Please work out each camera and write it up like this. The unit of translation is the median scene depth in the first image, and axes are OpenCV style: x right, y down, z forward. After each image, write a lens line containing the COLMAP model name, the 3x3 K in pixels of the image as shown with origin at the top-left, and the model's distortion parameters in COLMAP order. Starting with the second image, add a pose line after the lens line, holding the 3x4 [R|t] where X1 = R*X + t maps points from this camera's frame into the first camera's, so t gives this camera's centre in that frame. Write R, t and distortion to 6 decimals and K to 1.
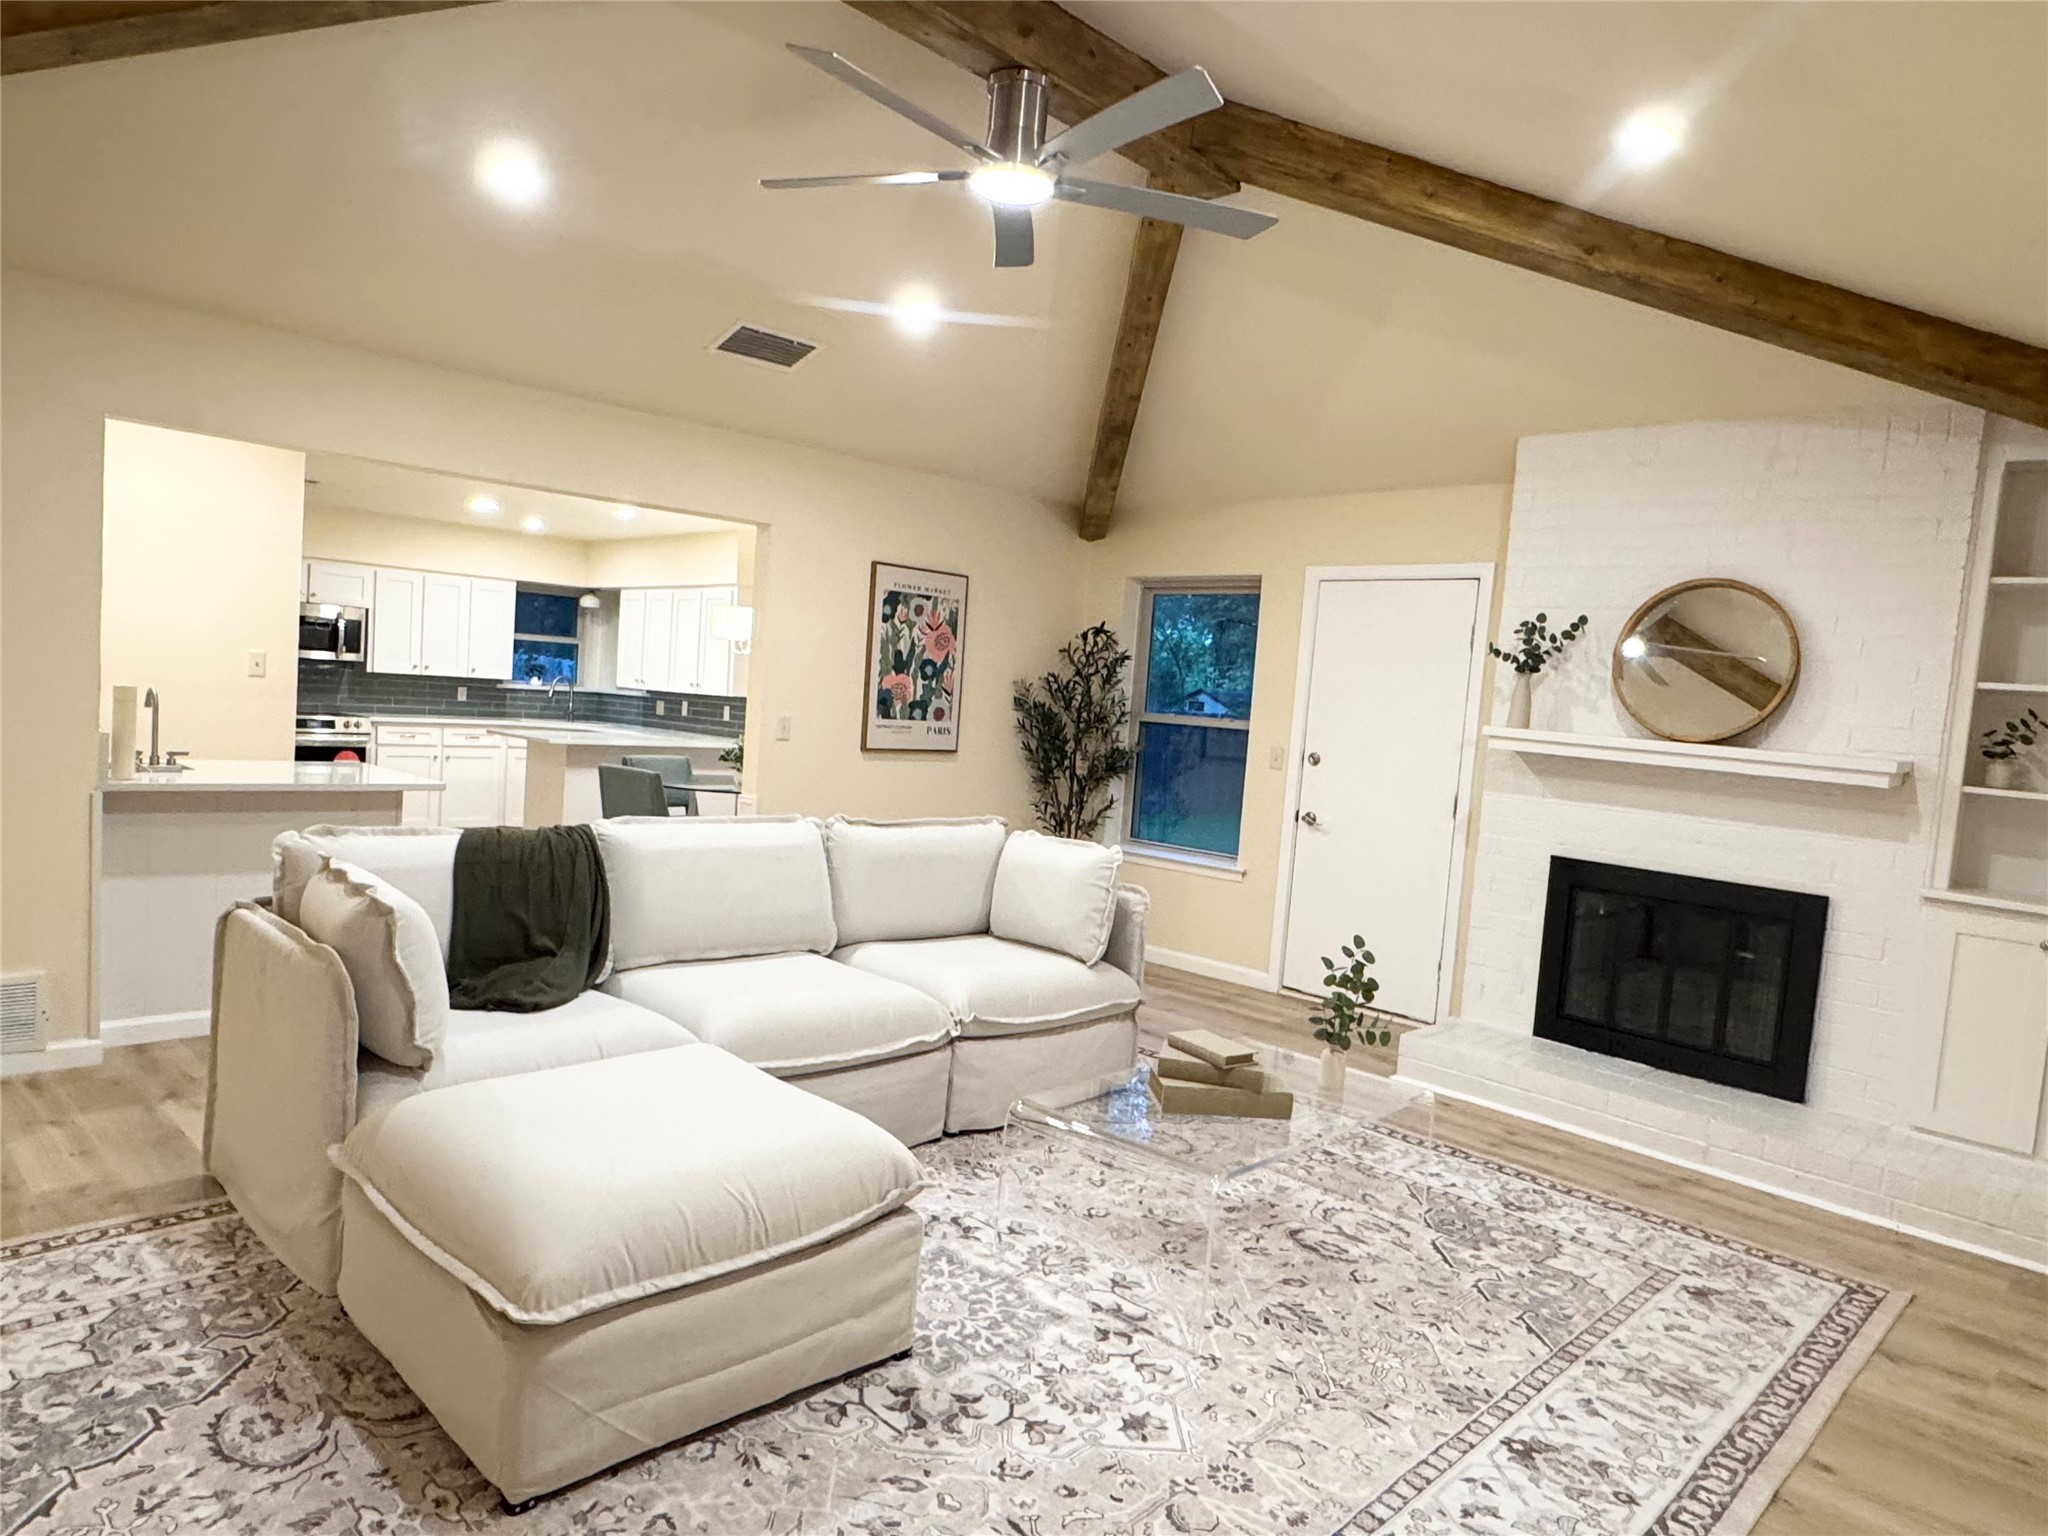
lens RADIAL K [[1278.8, 0, 1018.8], [0, 1278.8, 775.8], [0, 0, 1]] dist [0.001365, 0.000591]
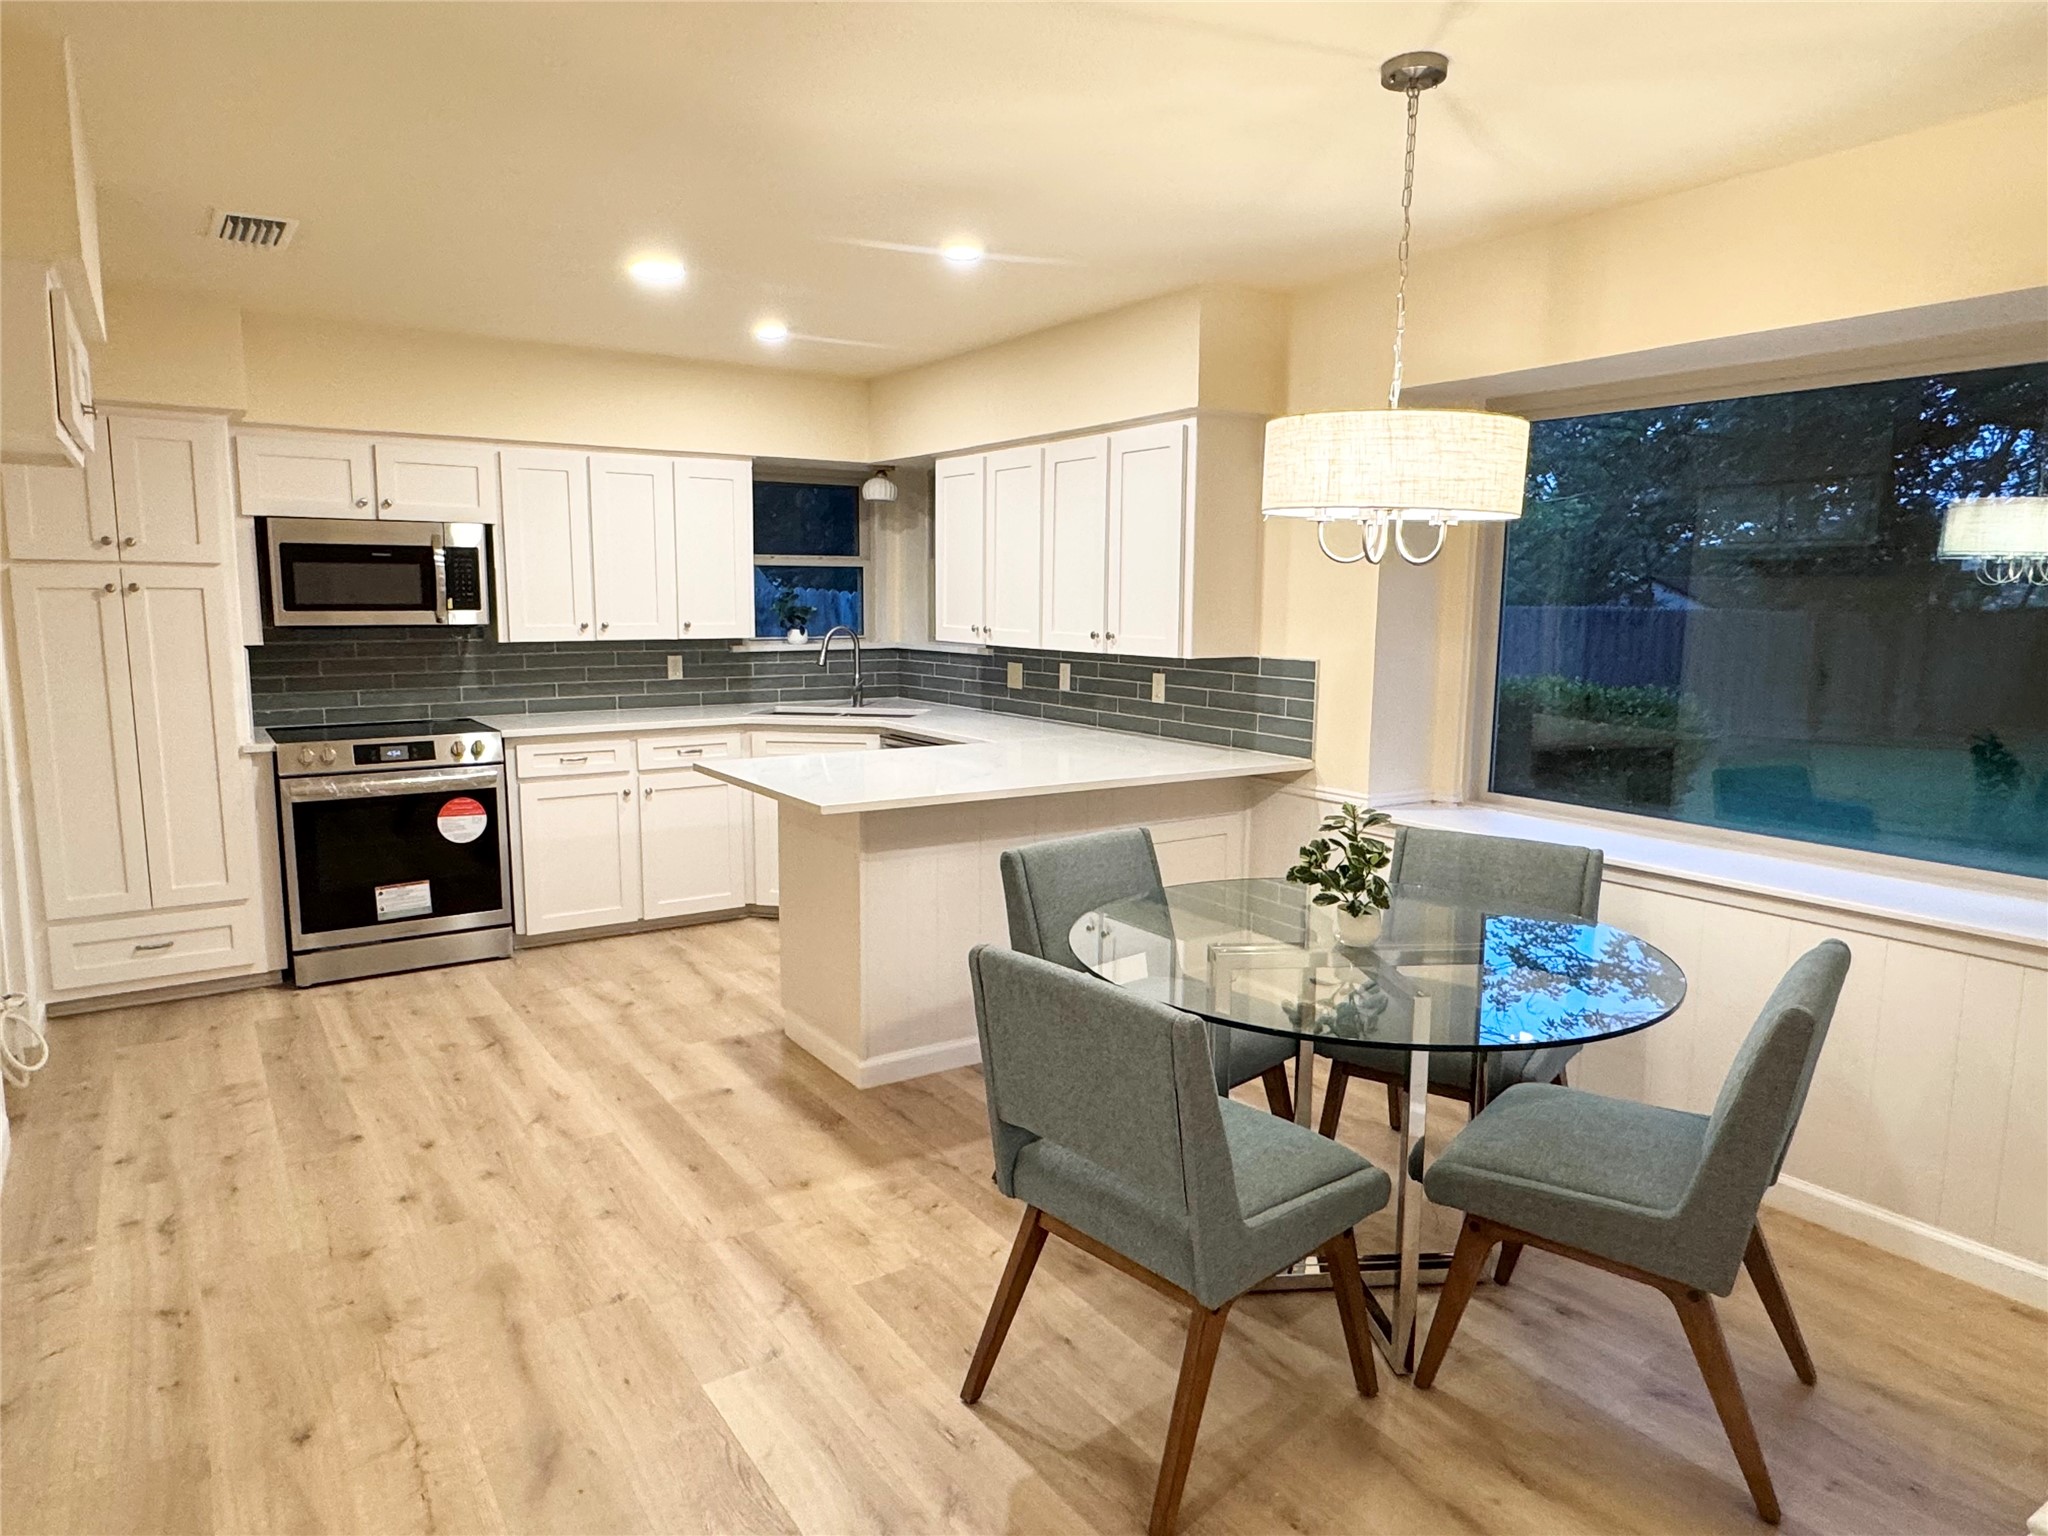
lens RADIAL K [[1259.3, 0, 1025.5], [0, 1259.3, 764.2], [0, 0, 1]] dist [0.001155, -0.000117]
pose [[0.979257, -0.030442, -0.200323, -0.173441], [0.044211, 0.996930, 0.064623, -0.051092], [0.197740, -0.072139, 0.977596, 0.485592]]
